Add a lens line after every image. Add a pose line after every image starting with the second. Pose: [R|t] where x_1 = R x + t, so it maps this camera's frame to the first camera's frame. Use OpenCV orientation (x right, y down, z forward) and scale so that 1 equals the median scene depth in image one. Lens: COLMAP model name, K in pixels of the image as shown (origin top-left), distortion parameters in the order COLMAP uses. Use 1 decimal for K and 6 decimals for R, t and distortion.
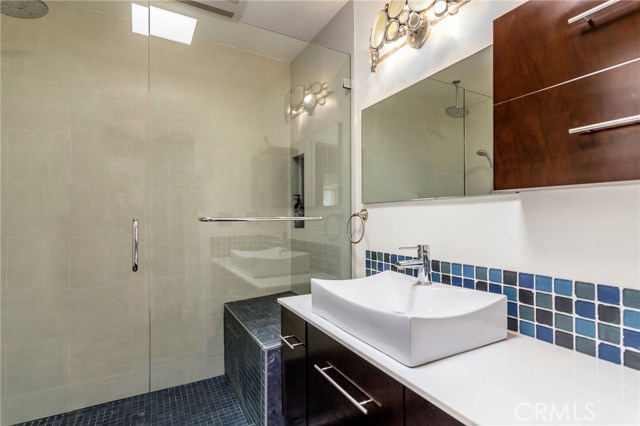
lens RADIAL K [[314.0, 0, 319.7], [0, 314.0, 216.0], [0, 0, 1]] dist [0.015356, -0.000054]
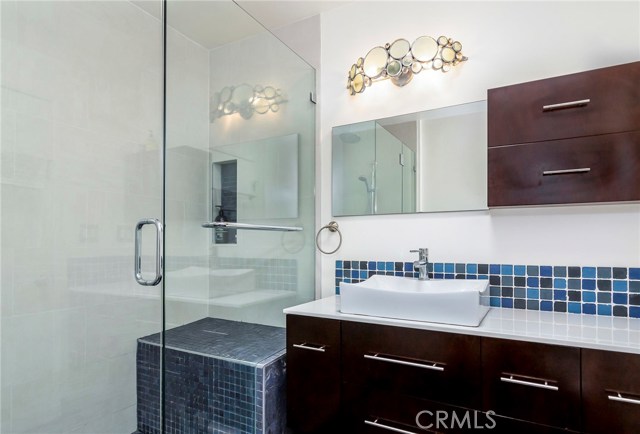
lens RADIAL K [[361.8, 0, 321.0], [0, 361.8, 239.4], [0, 0, 1]] dist [0.006424, 0.000608]
pose [[0.852766, 0.007919, 0.522233, -0.585215], [-0.005460, 0.999966, -0.006248, 0.051208], [-0.522265, 0.002477, 0.852780, -0.007752]]
